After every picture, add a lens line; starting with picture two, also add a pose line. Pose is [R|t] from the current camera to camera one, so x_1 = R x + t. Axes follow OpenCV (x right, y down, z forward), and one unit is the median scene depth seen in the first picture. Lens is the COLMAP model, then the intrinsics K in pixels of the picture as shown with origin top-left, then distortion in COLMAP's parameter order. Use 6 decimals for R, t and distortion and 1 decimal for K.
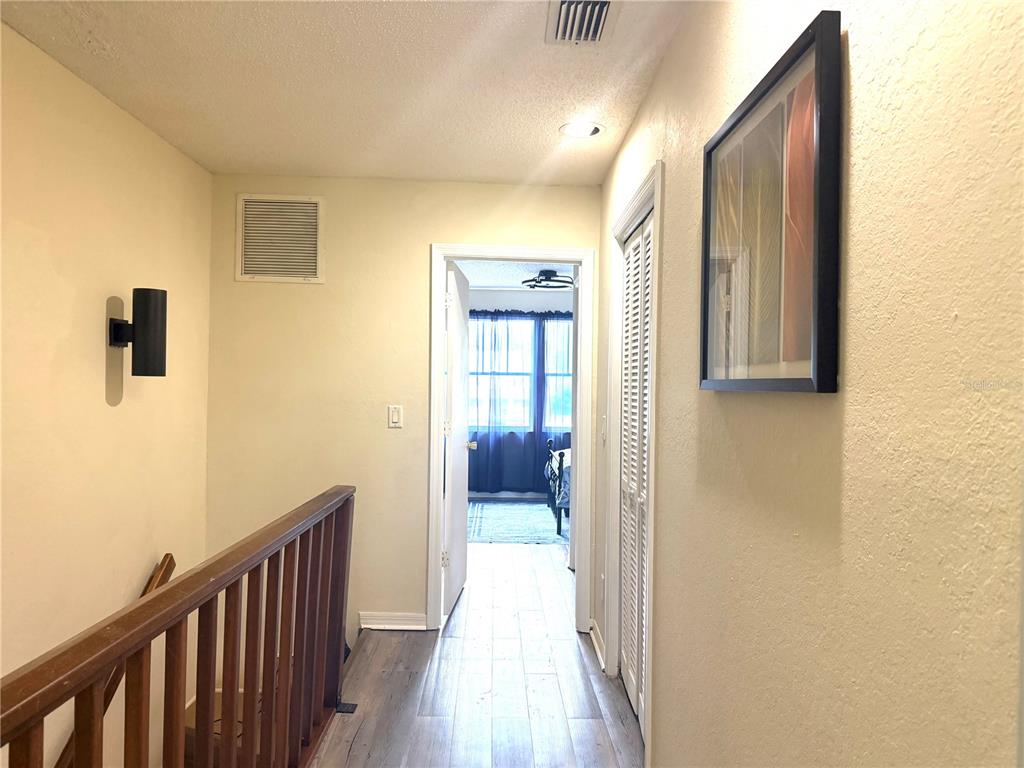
lens RADIAL K [[726.9, 0, 511.1], [0, 726.9, 384.3], [0, 0, 1]] dist [0.027758, -0.000436]
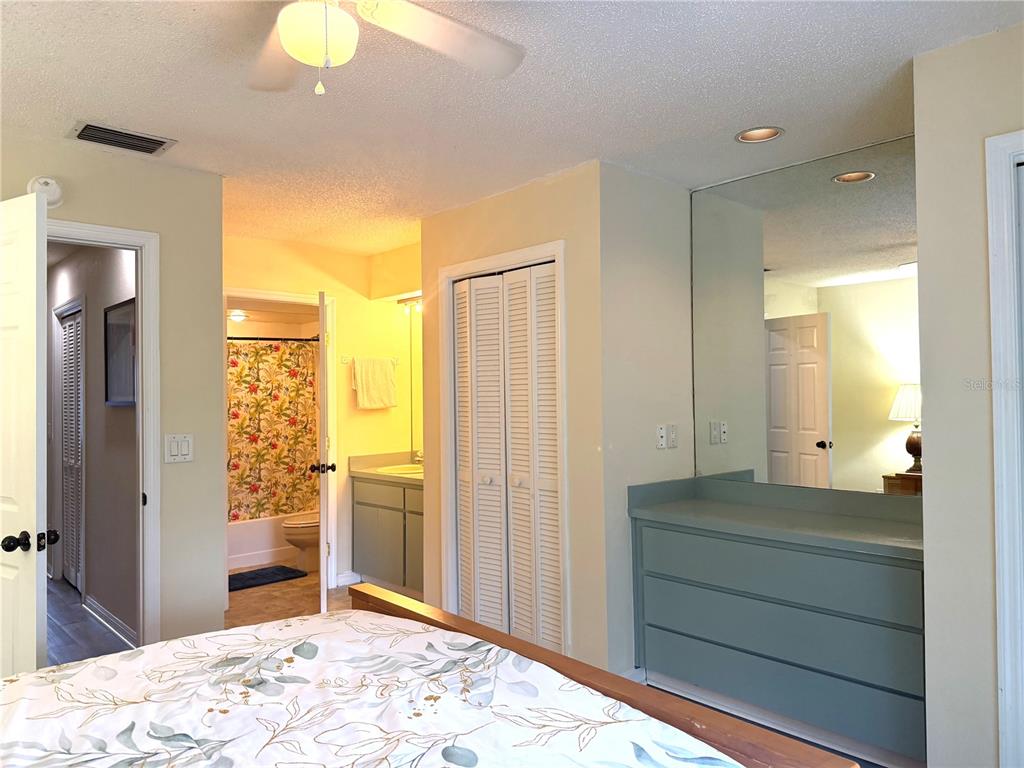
lens RADIAL K [[726.9, 0, 510.4], [0, 726.9, 386.2], [0, 0, 1]] dist [0.027758, -0.000436]
pose [[0.753803, -0.015234, 0.656924, -0.202555], [0.021816, 0.999760, -0.001848, -0.015964], [-0.656738, 0.015724, 0.753955, -1.070046]]
